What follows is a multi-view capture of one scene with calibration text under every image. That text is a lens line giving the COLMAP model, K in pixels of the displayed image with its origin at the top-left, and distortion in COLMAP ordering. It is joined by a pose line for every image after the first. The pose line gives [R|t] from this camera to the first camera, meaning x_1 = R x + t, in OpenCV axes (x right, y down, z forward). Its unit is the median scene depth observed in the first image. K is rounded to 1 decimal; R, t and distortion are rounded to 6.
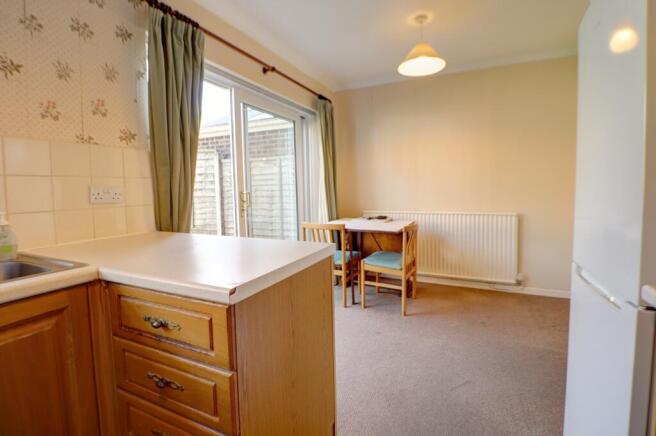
lens RADIAL K [[303.3, 0, 333.4], [0, 303.3, 202.5], [0, 0, 1]] dist [0.002381, -0.013400]
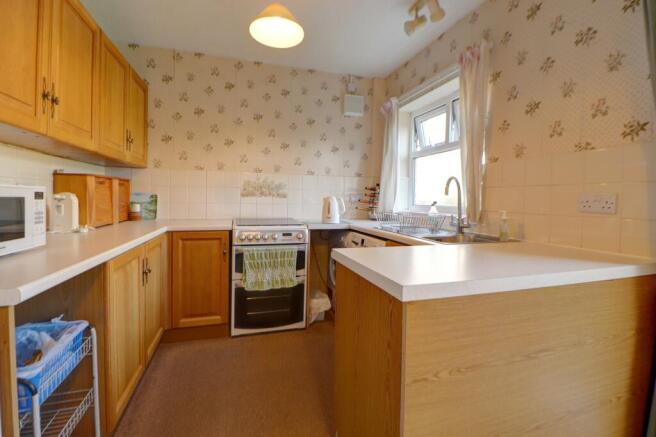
lens RADIAL K [[303.3, 0, 333.4], [0, 303.3, 203.0], [0, 0, 1]] dist [0.002381, -0.013400]
pose [[-0.733959, 0.013999, -0.679050, 0.411649], [-0.039198, 0.997248, 0.062926, -0.048938], [0.678062, 0.072802, -0.731390, 1.064736]]
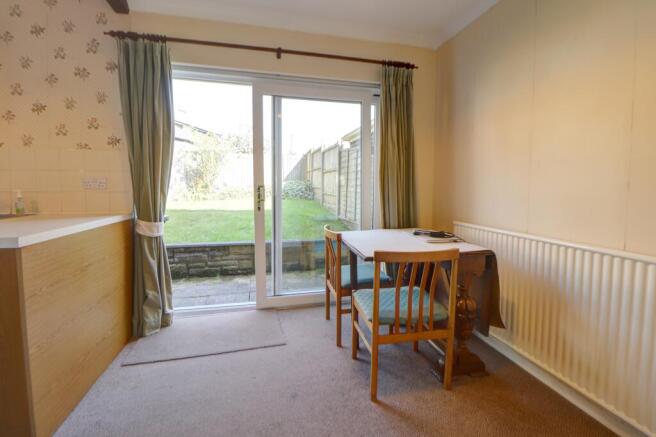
lens RADIAL K [[303.3, 0, 333.4], [0, 303.3, 203.0], [0, 0, 1]] dist [0.002381, -0.013400]
pose [[0.621897, 0.062377, -0.780611, 1.041290], [-0.057394, 0.997772, 0.034005, -0.043213], [0.780993, 0.023654, 0.624091, 0.939347]]
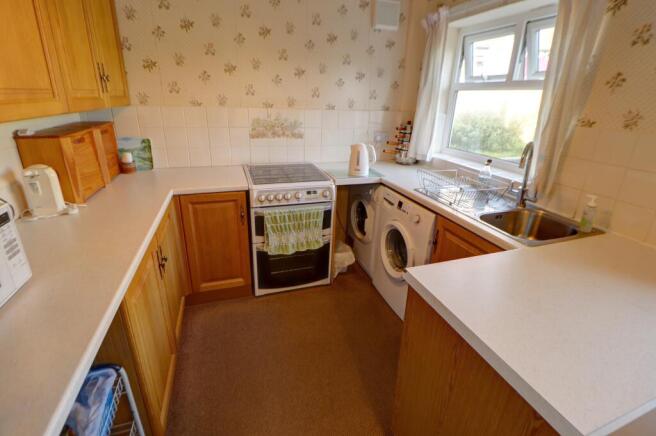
lens RADIAL K [[303.3, 0, 333.4], [0, 303.3, 202.5], [0, 0, 1]] dist [0.002381, -0.013400]
pose [[-0.714669, 0.221136, -0.663587, 0.368415], [-0.056897, 0.927186, 0.370256, -0.243903], [0.697145, 0.302367, -0.650049, 0.736781]]
